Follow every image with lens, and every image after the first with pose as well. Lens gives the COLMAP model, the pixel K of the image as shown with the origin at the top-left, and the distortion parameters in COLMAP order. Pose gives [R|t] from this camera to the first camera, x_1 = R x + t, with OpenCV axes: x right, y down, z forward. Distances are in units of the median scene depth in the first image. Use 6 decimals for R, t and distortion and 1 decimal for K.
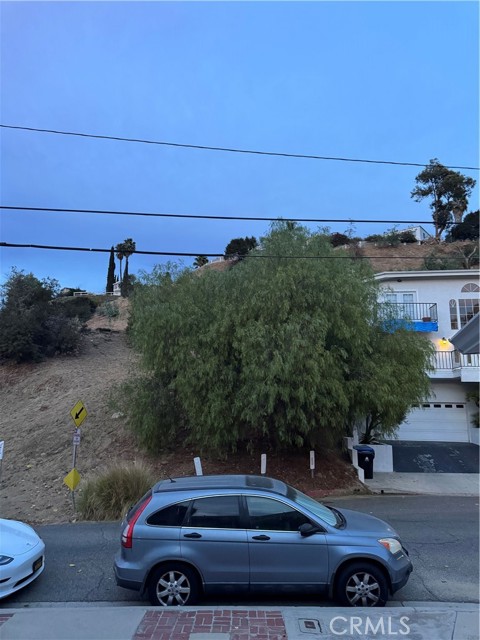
lens RADIAL K [[446.7, 0, 240.0], [0, 446.7, 320.0], [0, 0, 1]] dist [0.003564, -0.004086]
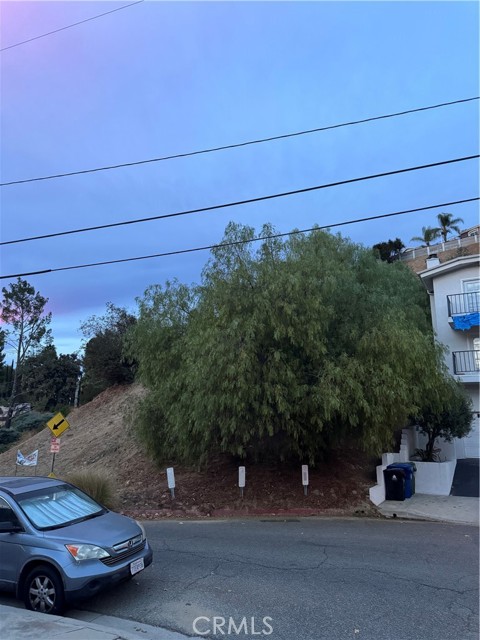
lens RADIAL K [[449.7, 0, 240.0], [0, 449.7, 320.0], [0, 0, 1]] dist [0.000248, 0.004873]
pose [[0.920179, -0.099272, -0.378702, 0.473760], [0.084729, 0.994889, -0.054920, 0.041213], [0.382219, 0.018449, 0.923888, 0.102719]]
